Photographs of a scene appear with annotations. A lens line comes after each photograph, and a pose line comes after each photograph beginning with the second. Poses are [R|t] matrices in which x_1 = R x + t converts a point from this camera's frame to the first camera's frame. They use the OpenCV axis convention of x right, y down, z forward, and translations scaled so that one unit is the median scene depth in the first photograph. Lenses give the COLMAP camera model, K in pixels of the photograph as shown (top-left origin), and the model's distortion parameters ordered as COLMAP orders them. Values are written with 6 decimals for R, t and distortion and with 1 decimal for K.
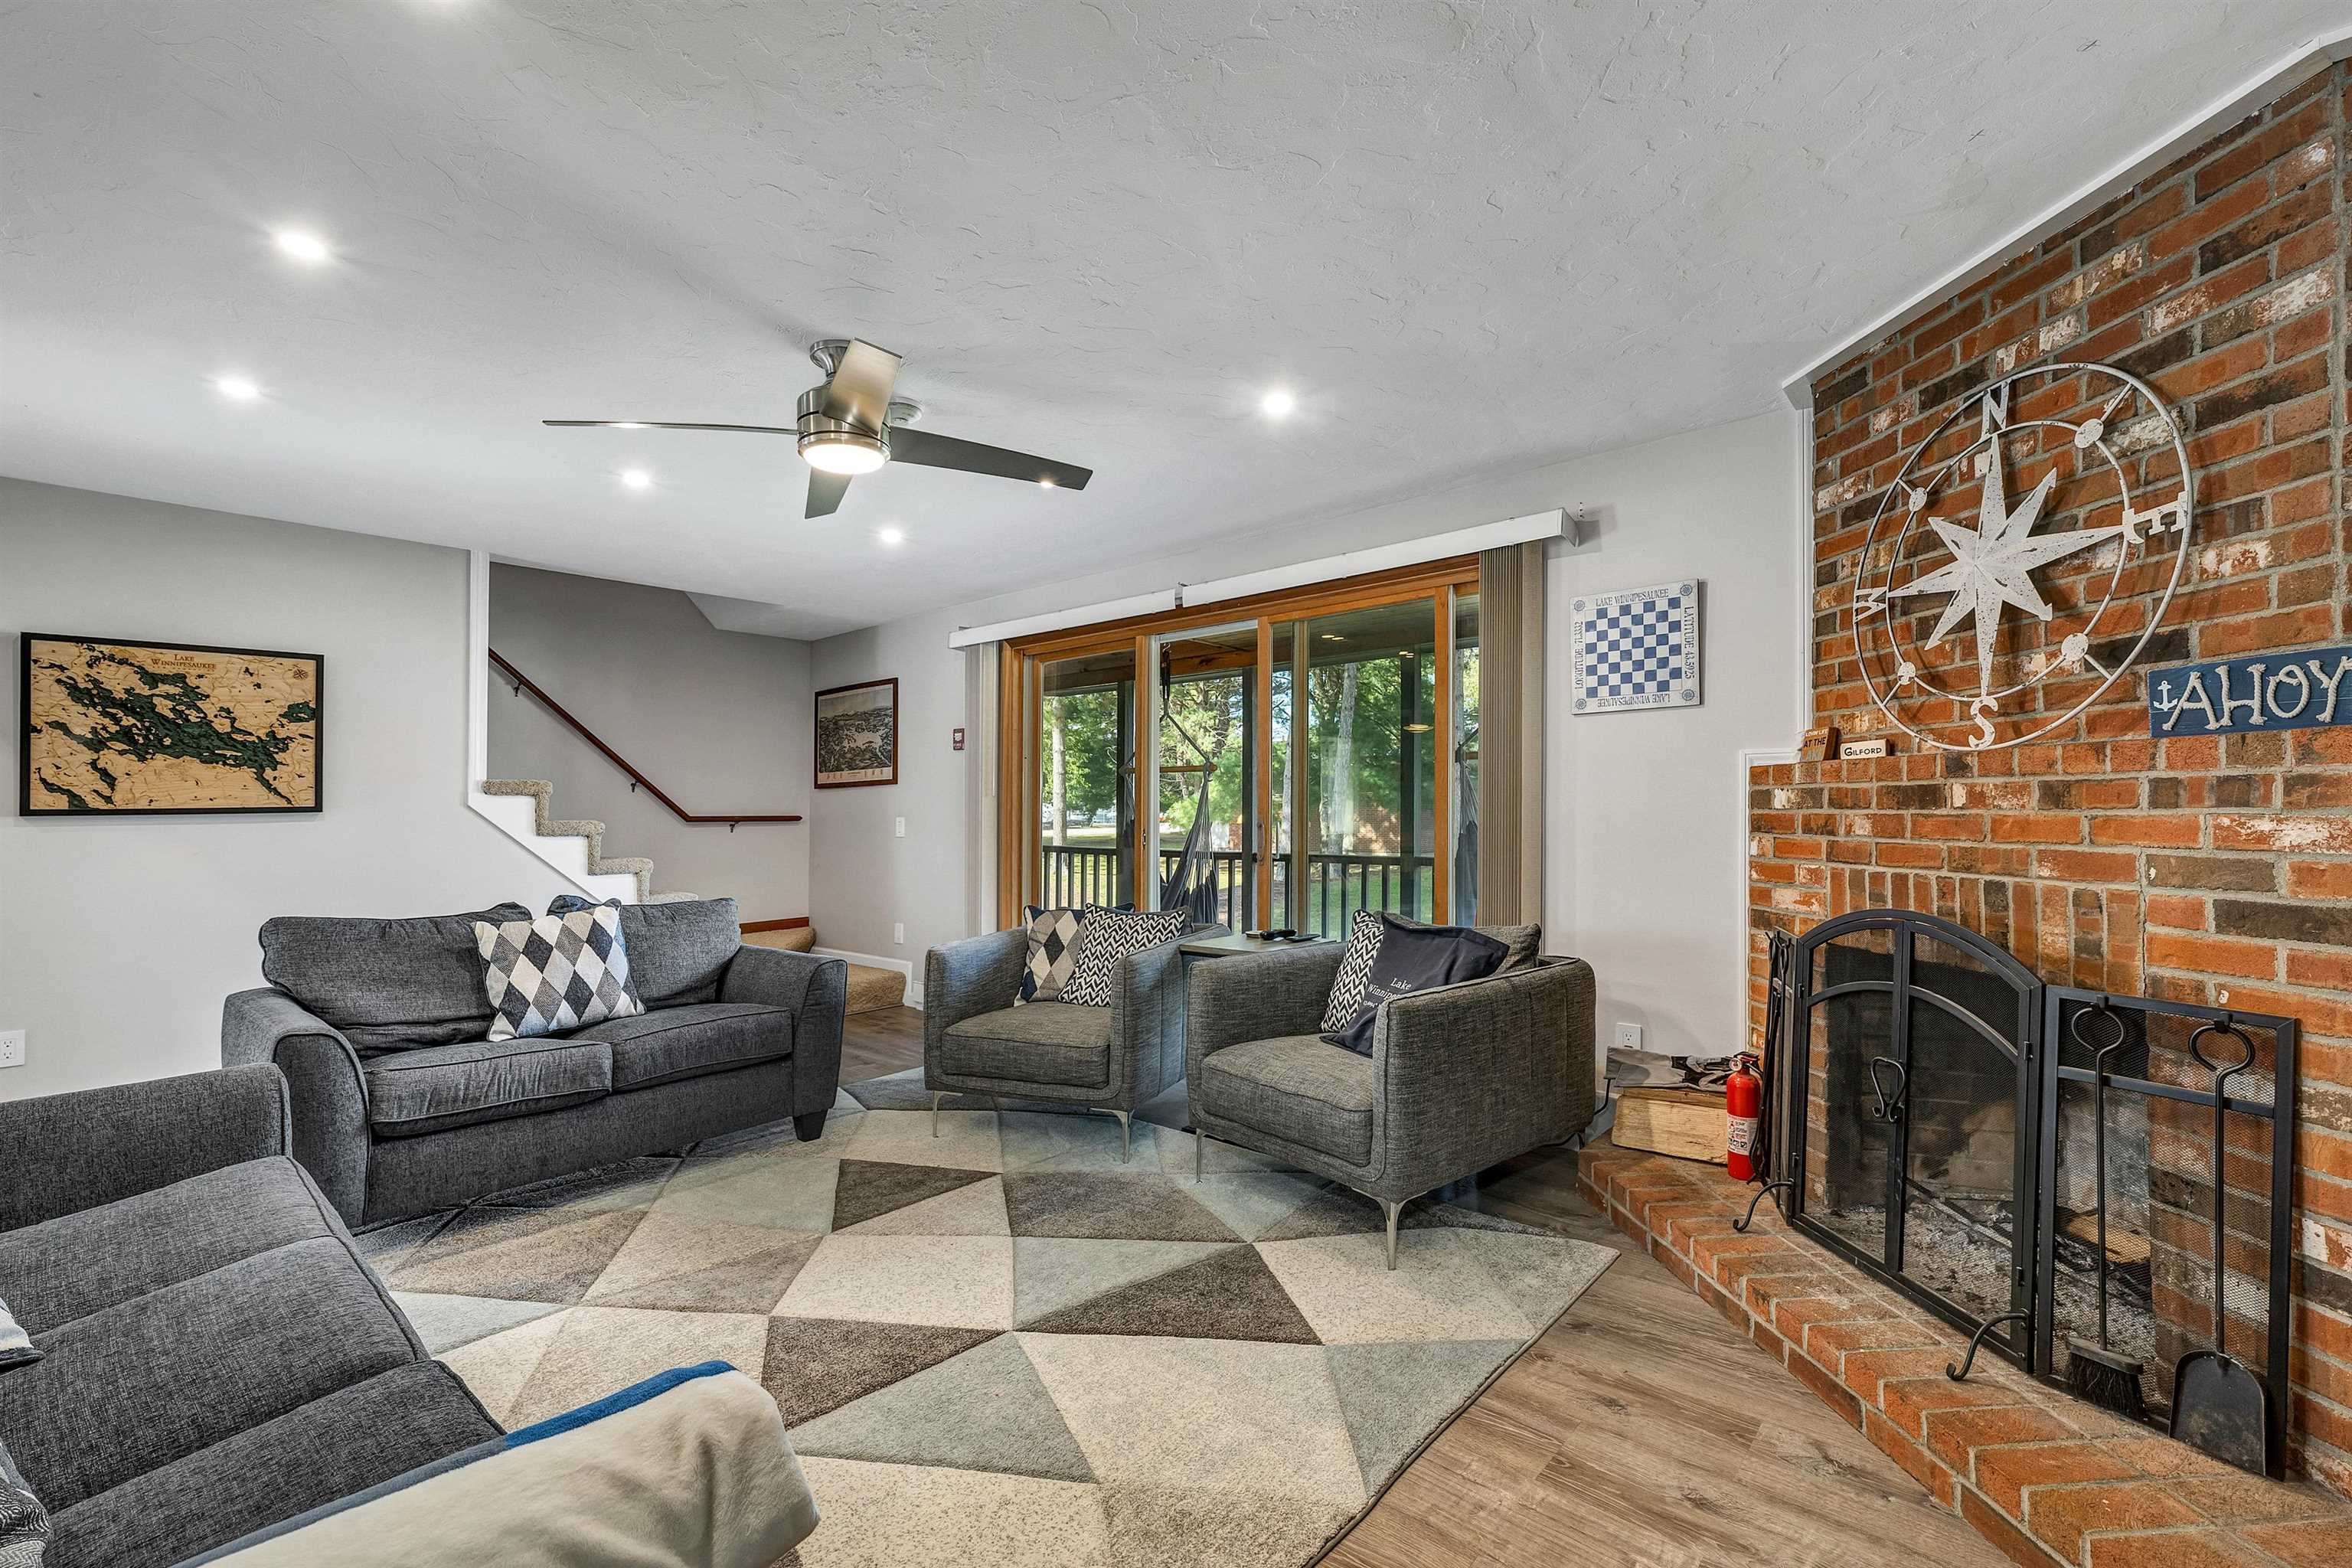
lens RADIAL K [[989.0, 0, 1169.8], [0, 989.0, 794.5], [0, 0, 1]] dist [0.000673, 0.000165]
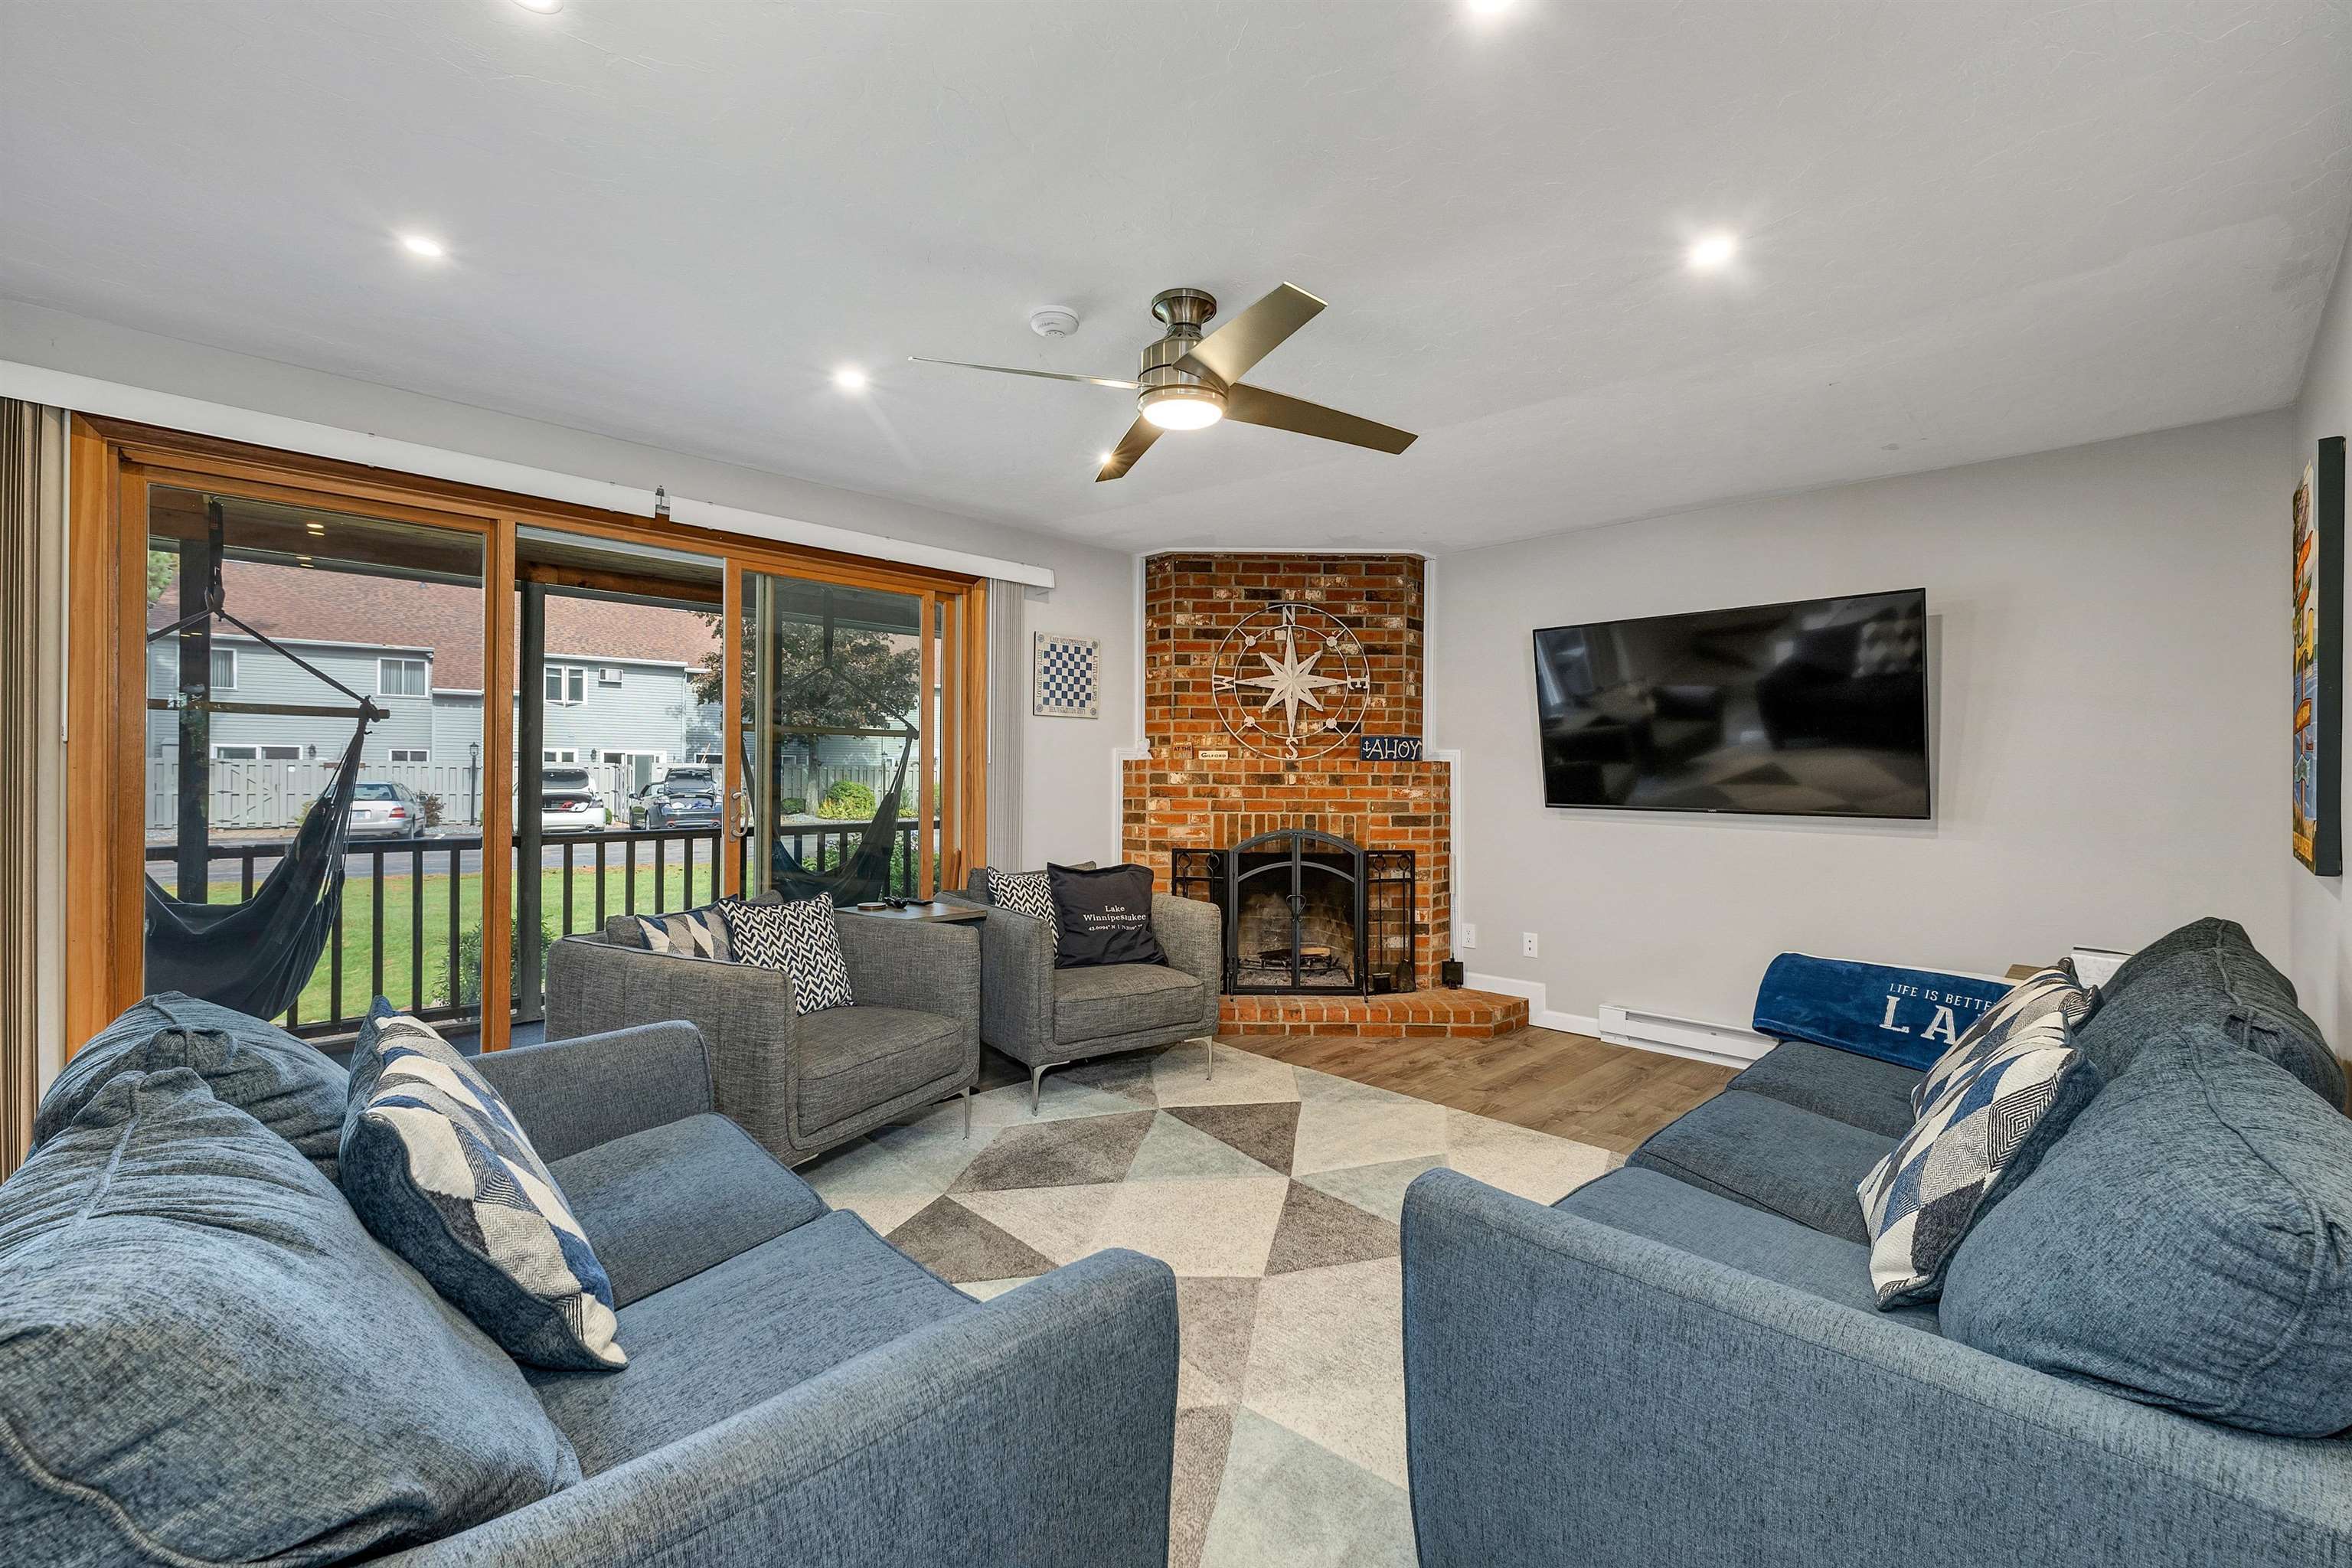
lens RADIAL K [[989.0, 0, 1166.4], [0, 989.0, 787.2], [0, 0, 1]] dist [0.000673, 0.000165]
pose [[0.066053, 0.000993, 0.997816, -1.527321], [-0.023905, 0.999714, 0.000588, 0.025207], [-0.997530, -0.023892, 0.066058, 1.125811]]
